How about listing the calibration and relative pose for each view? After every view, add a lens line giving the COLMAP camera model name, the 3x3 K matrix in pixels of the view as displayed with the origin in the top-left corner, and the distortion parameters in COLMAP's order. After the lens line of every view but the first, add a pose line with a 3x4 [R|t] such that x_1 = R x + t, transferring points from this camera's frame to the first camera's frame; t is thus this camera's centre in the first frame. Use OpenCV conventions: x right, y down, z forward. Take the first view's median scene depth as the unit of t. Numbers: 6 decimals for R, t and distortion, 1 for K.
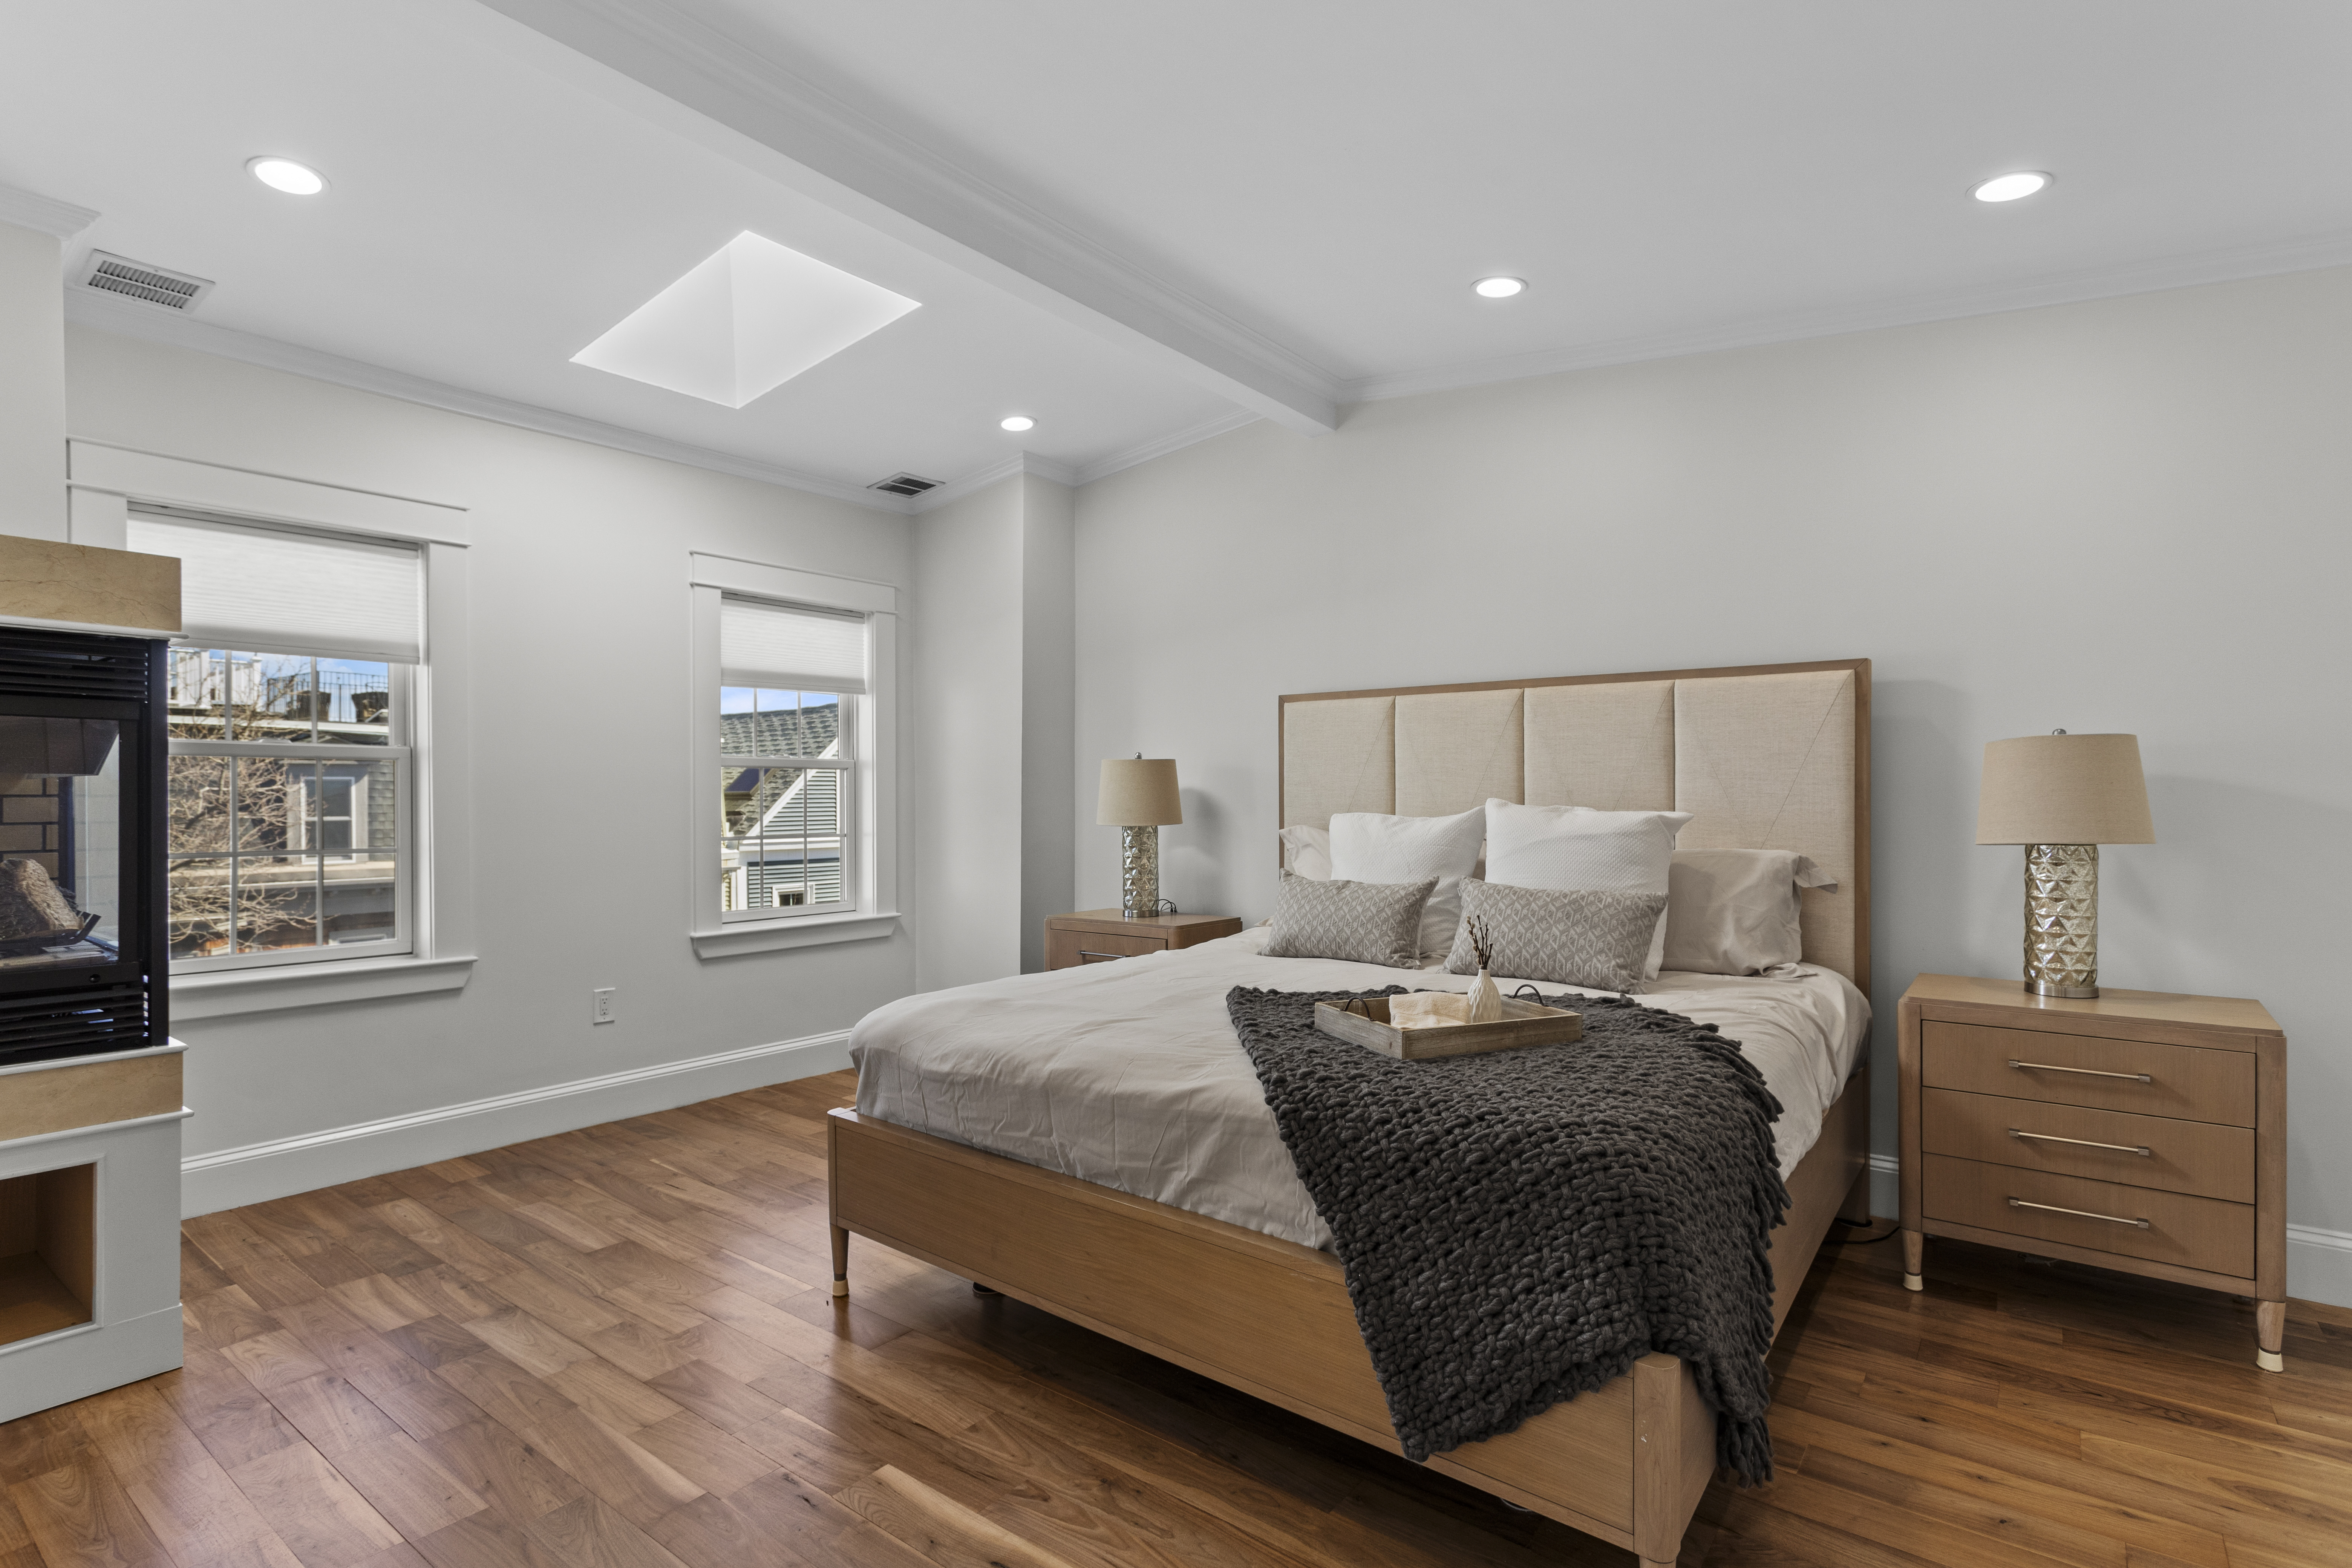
lens RADIAL K [[1144.9, 0, 1174.7], [0, 1144.9, 786.6], [0, 0, 1]] dist [0.003483, 0.001234]
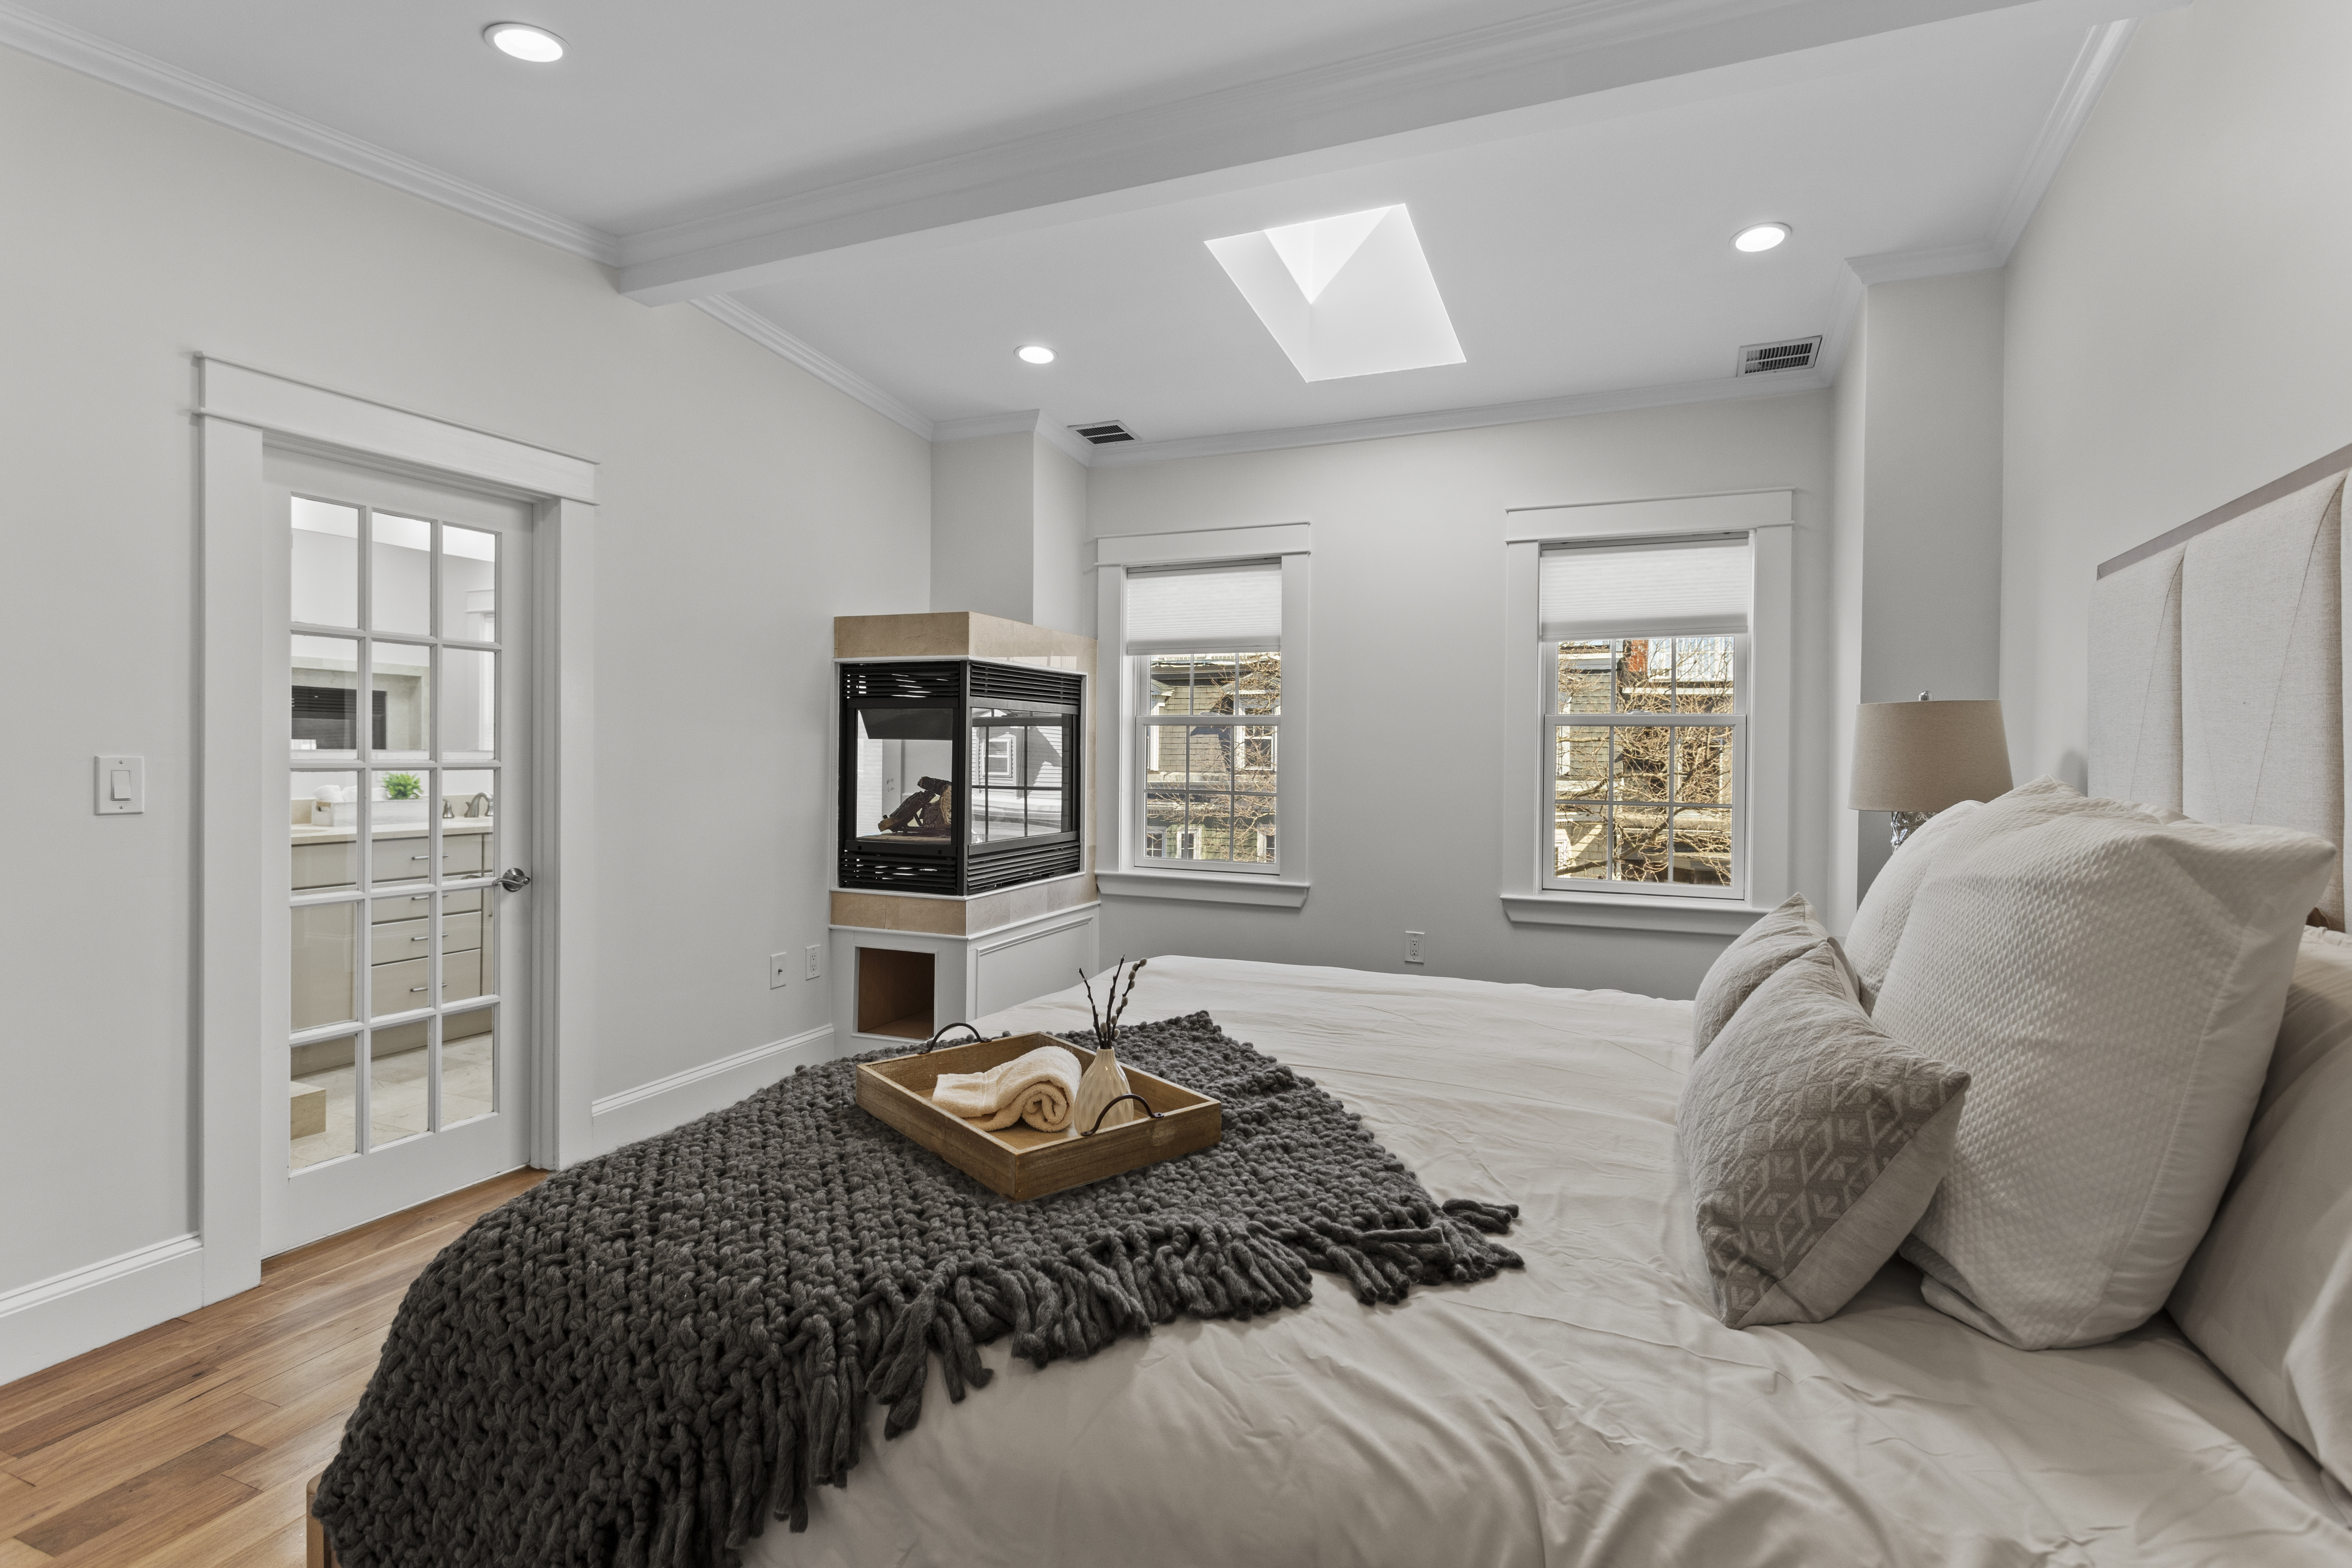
lens RADIAL K [[1135.6, 0, 1178.4], [0, 1135.6, 751.8], [0, 0, 1]] dist [-0.000273, 0.000243]
pose [[0.261467, 0.004403, -0.965202, 0.536283], [-0.001945, 0.999990, 0.004035, 0.000998], [0.965210, 0.000822, 0.261473, 0.551933]]
